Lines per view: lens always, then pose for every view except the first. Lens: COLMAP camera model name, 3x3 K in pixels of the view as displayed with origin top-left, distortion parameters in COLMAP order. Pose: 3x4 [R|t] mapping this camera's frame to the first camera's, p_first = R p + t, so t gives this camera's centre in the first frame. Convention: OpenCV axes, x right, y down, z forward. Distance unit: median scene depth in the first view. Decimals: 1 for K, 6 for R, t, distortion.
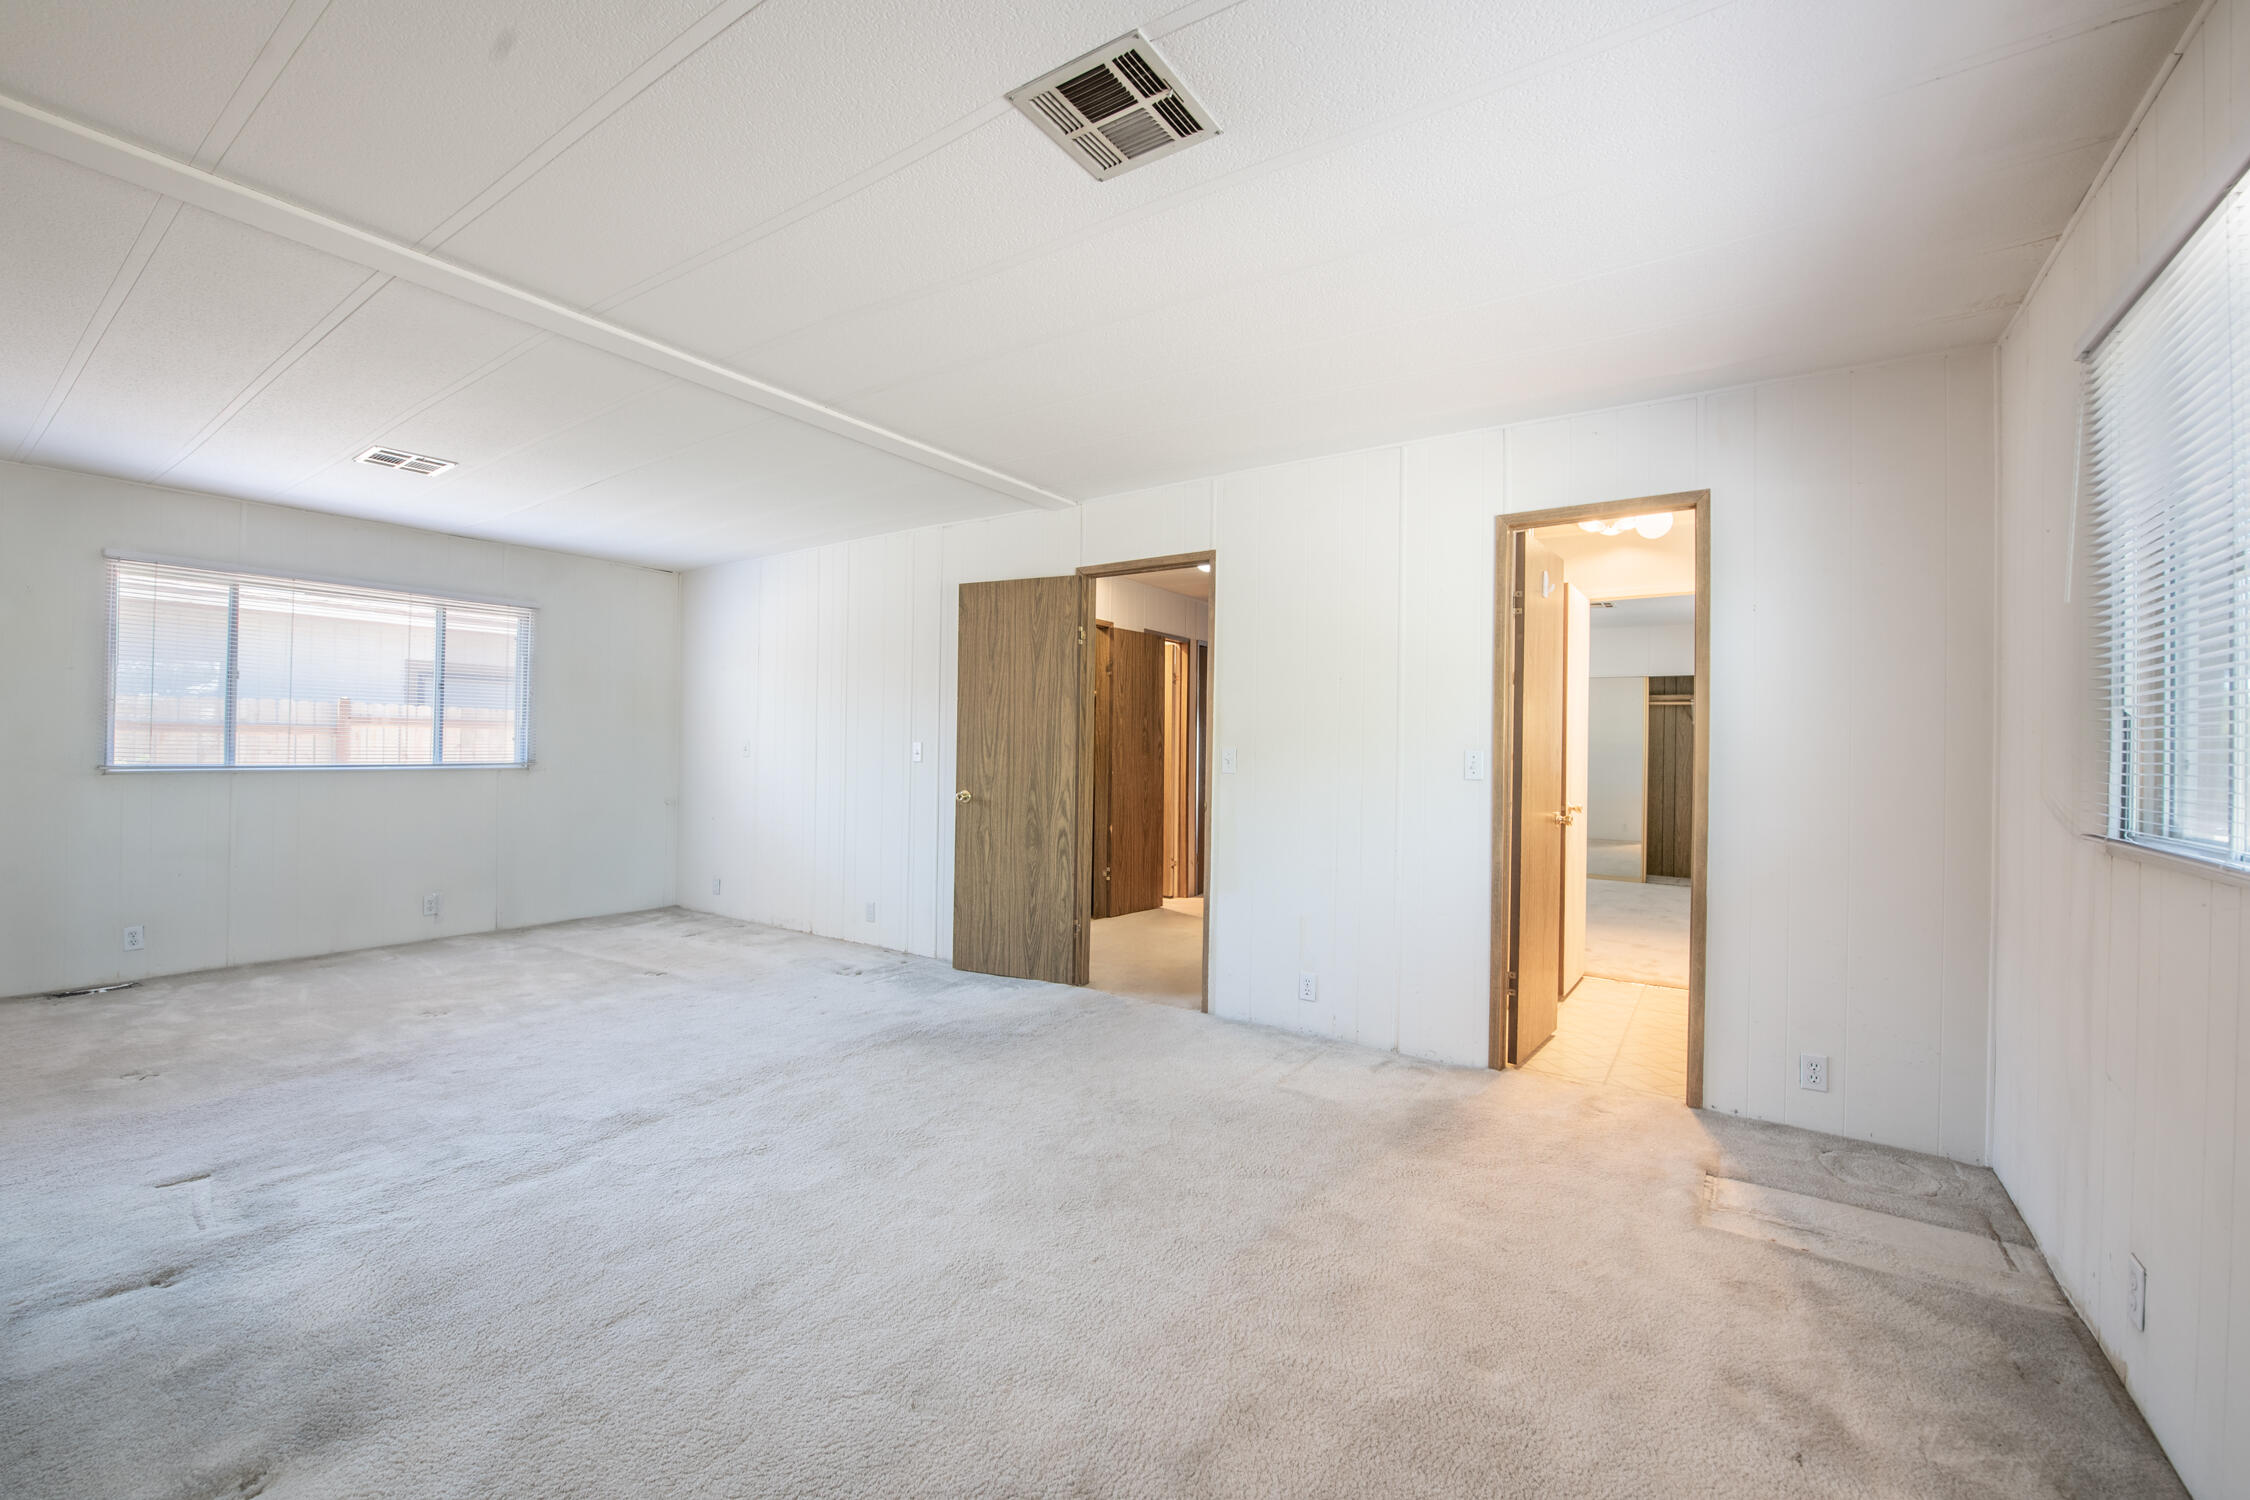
lens RADIAL K [[896.2, 0, 1138.8], [0, 896.2, 738.7], [0, 0, 1]] dist [-0.015780, 0.000248]
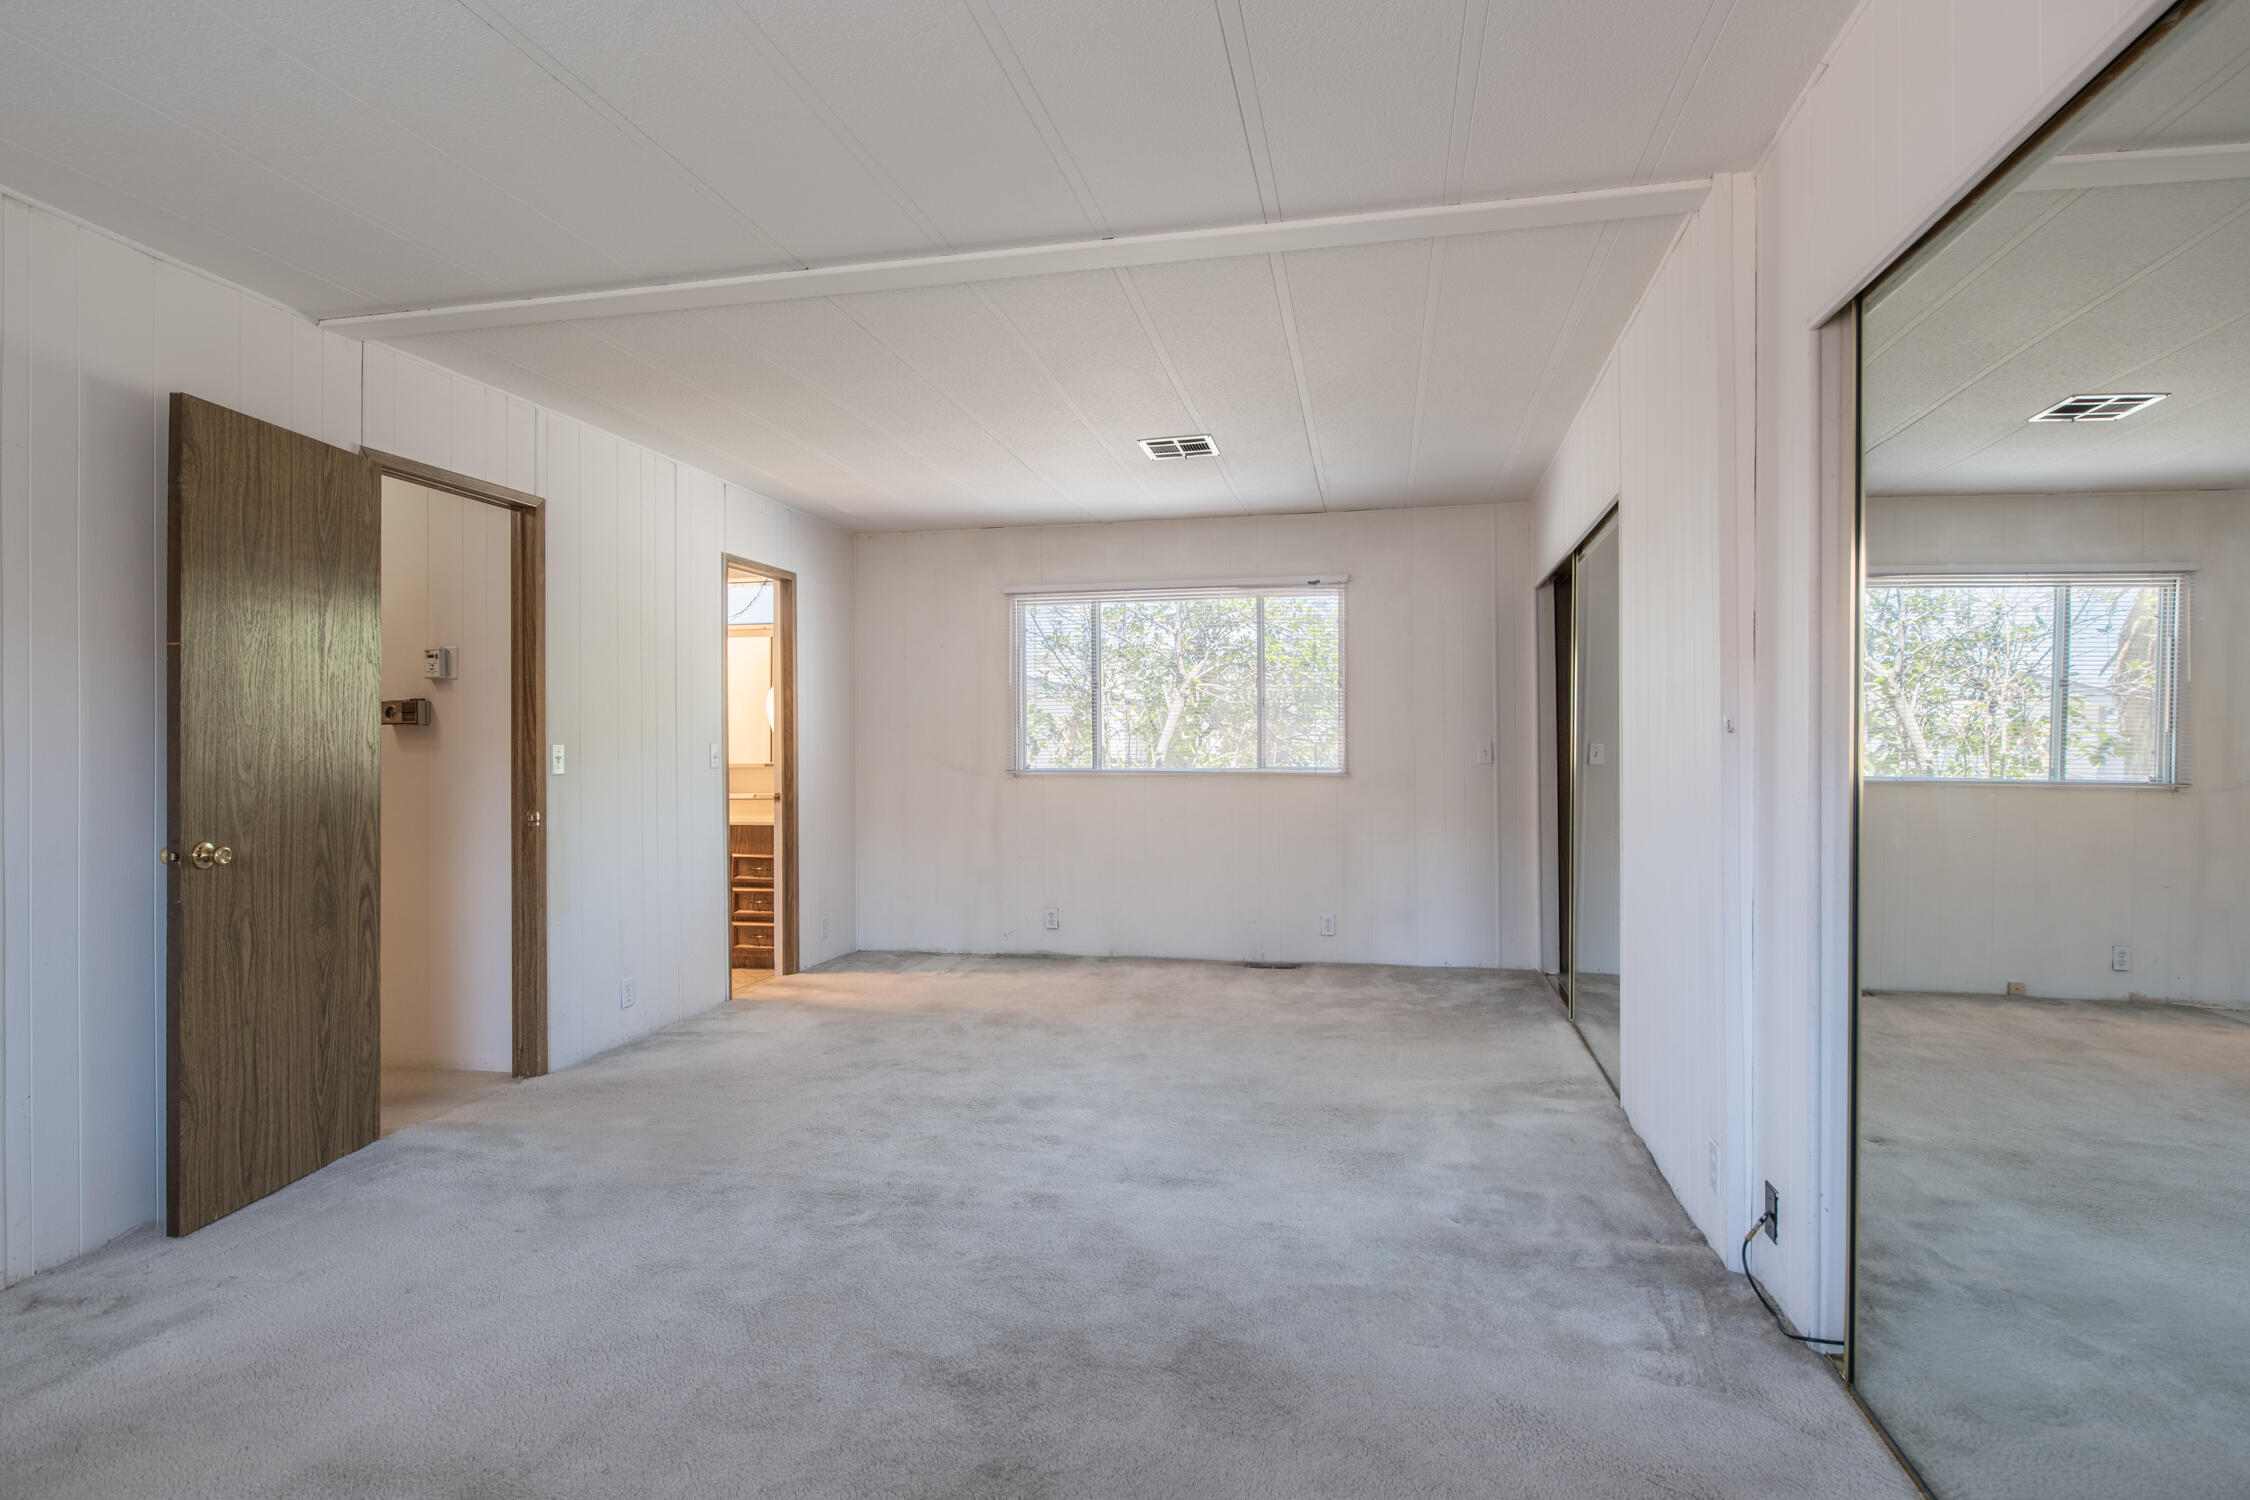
lens RADIAL K [[1161.8, 0, 1135.2], [0, 1161.8, 750.2], [0, 0, 1]] dist [-0.001757, -0.000774]
pose [[-0.366683, -0.016022, 0.930208, -0.973772], [-0.010017, 0.999862, 0.013273, -0.003920], [-0.930292, -0.004451, -0.366793, 0.798972]]
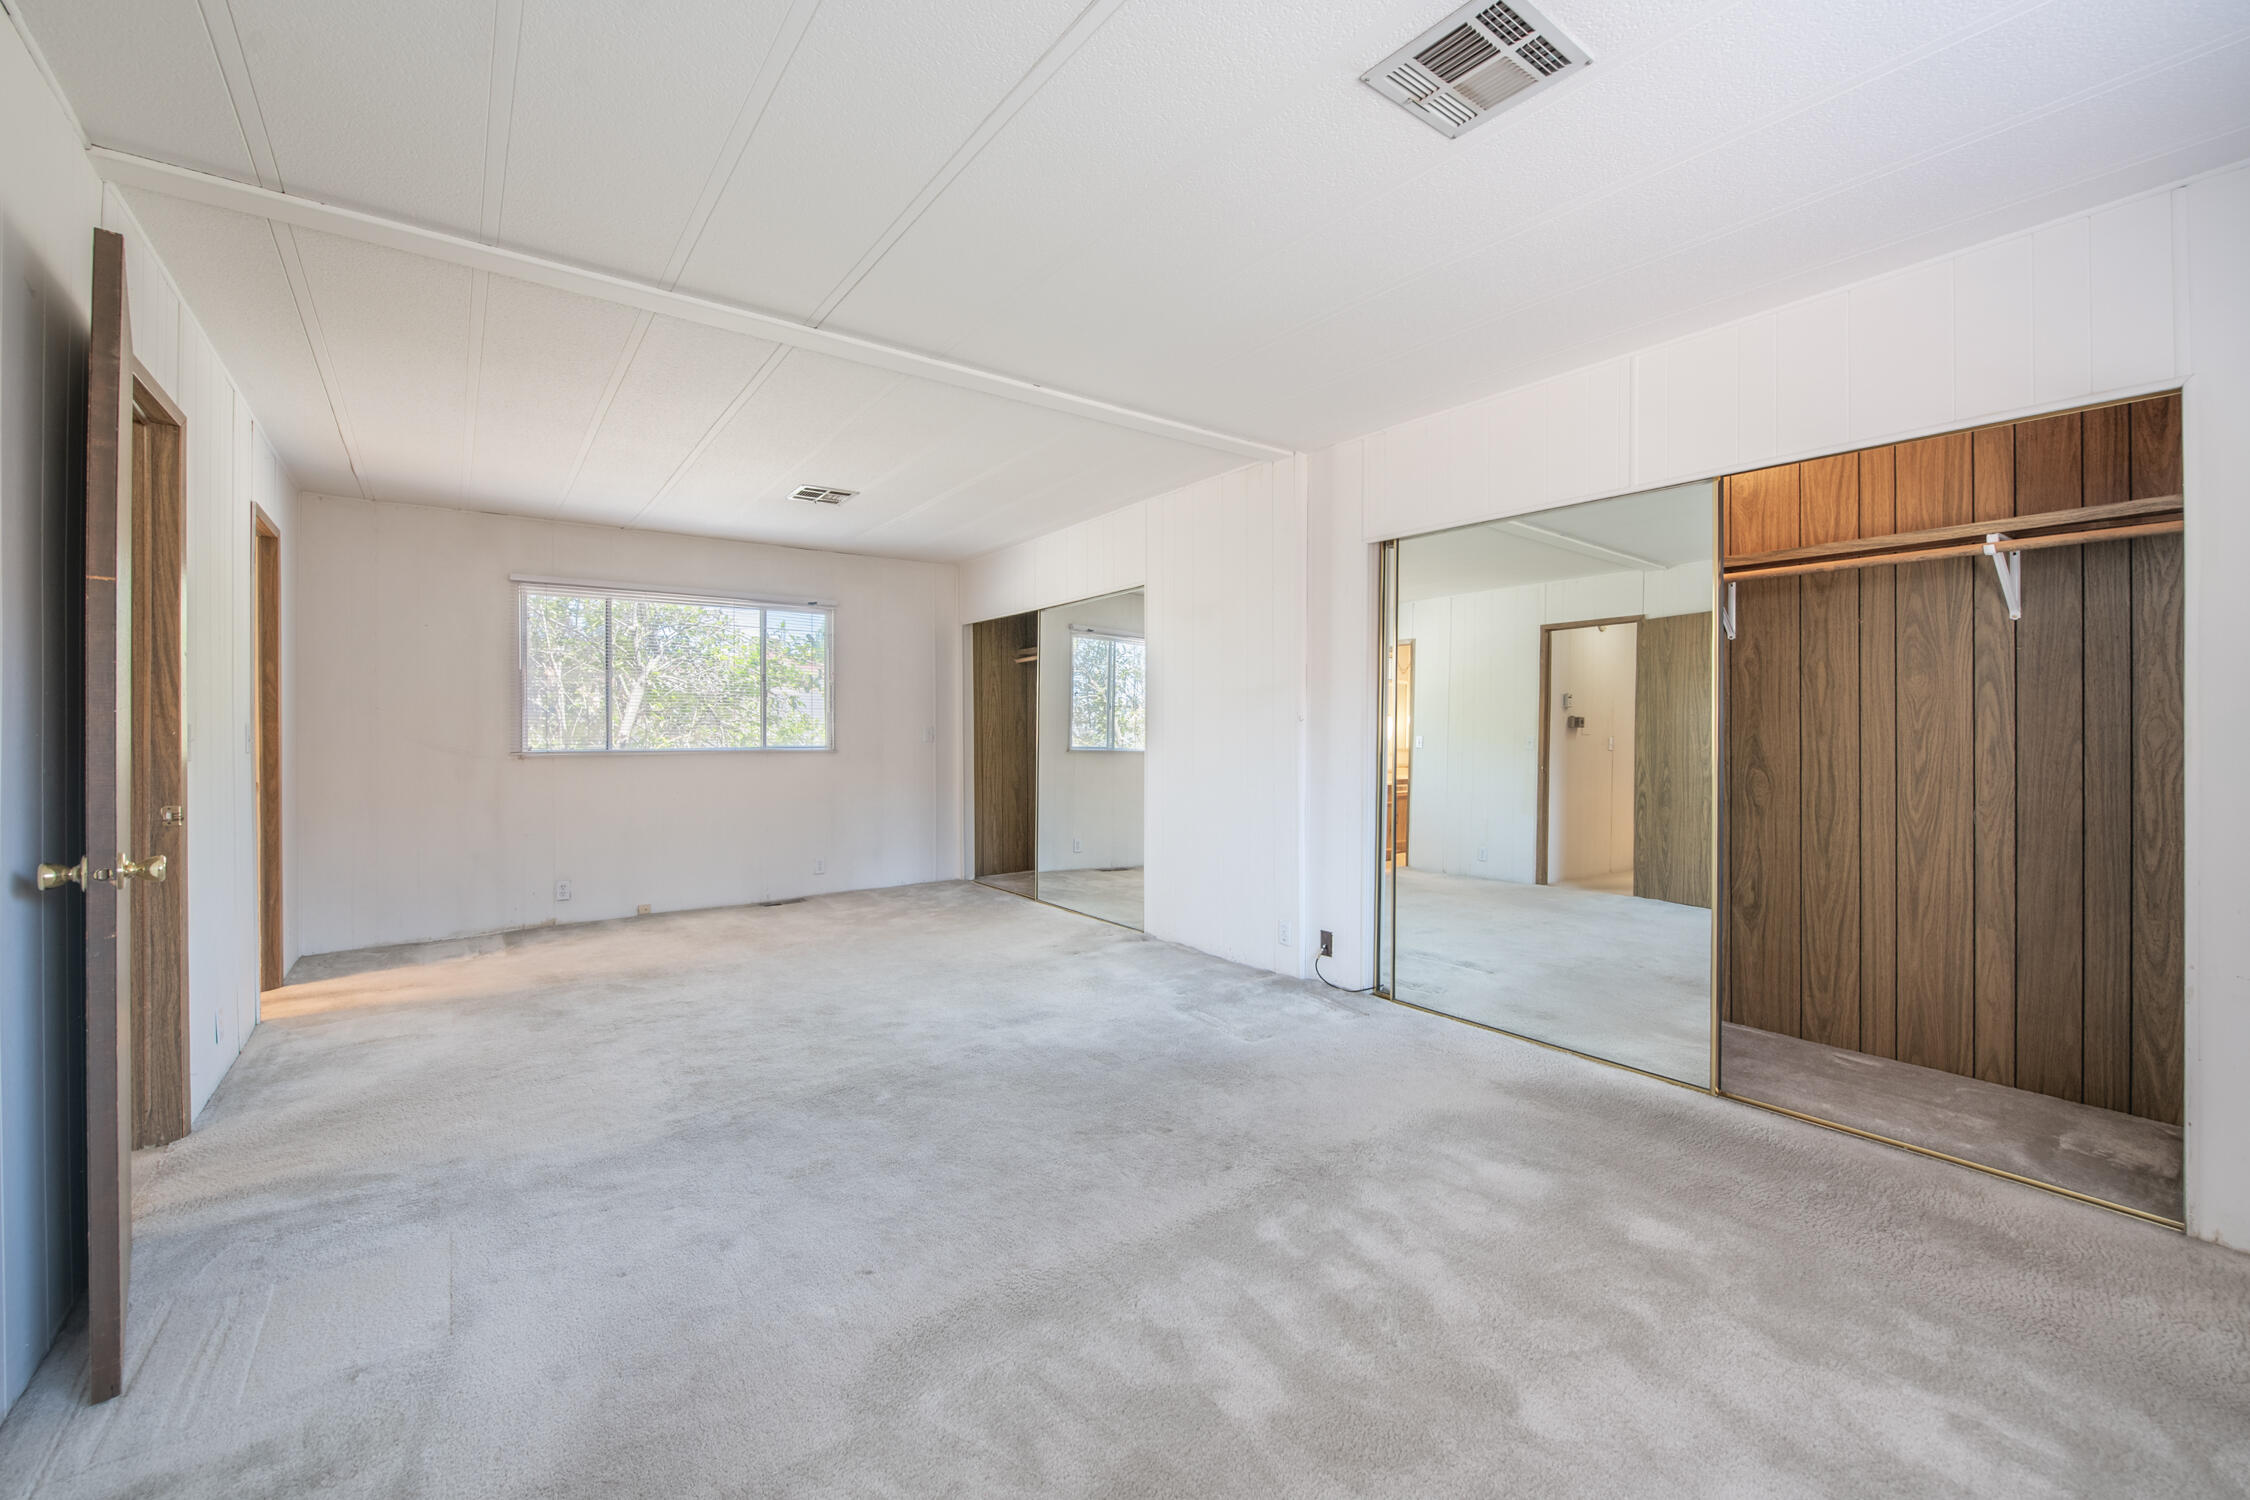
lens RADIAL K [[896.2, 0, 1138.8], [0, 896.2, 738.7], [0, 0, 1]] dist [-0.015780, 0.000248]
pose [[-0.945814, -0.015745, 0.324327, -0.697503], [-0.014652, 0.999876, 0.005811, 0.006394], [-0.324378, 0.000744, -0.945927, 1.233788]]
